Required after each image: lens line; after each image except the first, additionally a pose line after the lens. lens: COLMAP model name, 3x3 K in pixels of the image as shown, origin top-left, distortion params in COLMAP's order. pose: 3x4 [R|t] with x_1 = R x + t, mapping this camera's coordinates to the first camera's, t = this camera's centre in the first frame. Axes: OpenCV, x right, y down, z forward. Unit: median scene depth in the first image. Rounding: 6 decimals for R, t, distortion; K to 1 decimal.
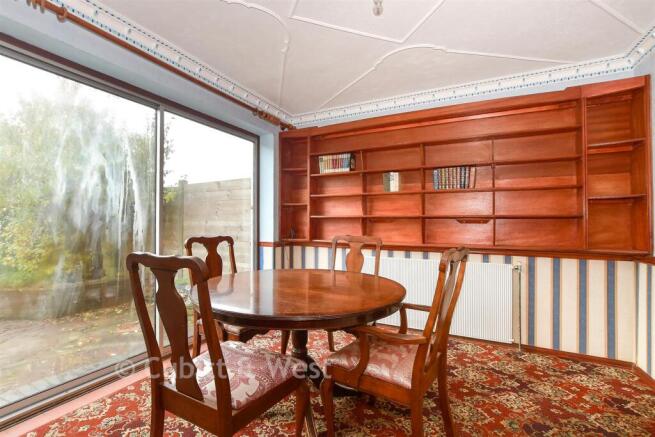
lens RADIAL K [[293.5, 0, 327.7], [0, 293.5, 215.8], [0, 0, 1]] dist [0.003411, 0.002001]
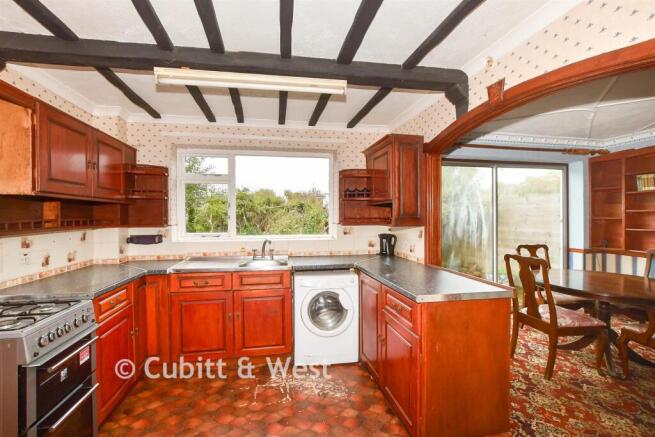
lens RADIAL K [[293.5, 0, 325.3], [0, 293.5, 219.1], [0, 0, 1]] dist [0.003411, 0.002001]
pose [[0.612829, -0.002277, -0.790212, 0.133258], [0.028728, 0.999399, 0.019400, -0.094496], [0.789693, -0.034590, 0.612526, -0.634756]]
